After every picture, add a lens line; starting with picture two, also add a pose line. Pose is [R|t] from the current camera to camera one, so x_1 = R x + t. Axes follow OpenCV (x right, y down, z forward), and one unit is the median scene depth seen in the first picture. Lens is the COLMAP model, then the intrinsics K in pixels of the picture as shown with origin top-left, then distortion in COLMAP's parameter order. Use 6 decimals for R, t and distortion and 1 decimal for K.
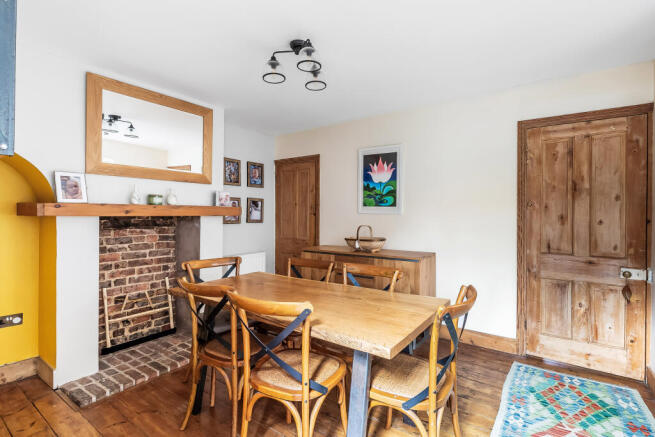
lens RADIAL K [[310.6, 0, 345.4], [0, 310.6, 212.3], [0, 0, 1]] dist [-0.005649, -0.000471]
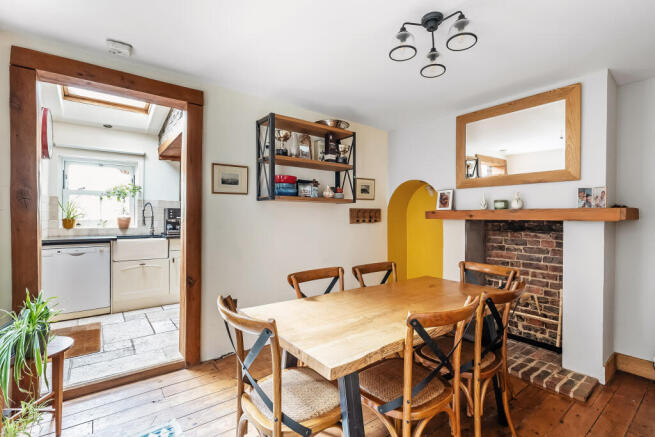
lens RADIAL K [[310.6, 0, 330.8], [0, 310.6, 215.9], [0, 0, 1]] dist [-0.005649, -0.000471]
pose [[-0.331375, -0.009402, -0.943452, 0.525277], [-0.005537, 0.999953, -0.008020, 0.009460], [0.943483, 0.002566, -0.331411, 0.710324]]
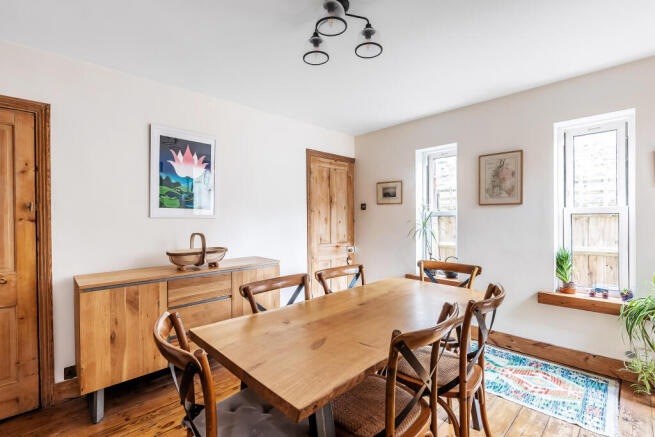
lens RADIAL K [[294.7, 0, 328.7], [0, 294.7, 215.3], [0, 0, 1]] dist [0.002636, 0.000137]
pose [[0.221587, 0.005708, 0.975124, -0.631045], [0.005582, 0.999959, -0.007122, 0.006387], [-0.975125, 0.007022, 0.221546, 0.586974]]
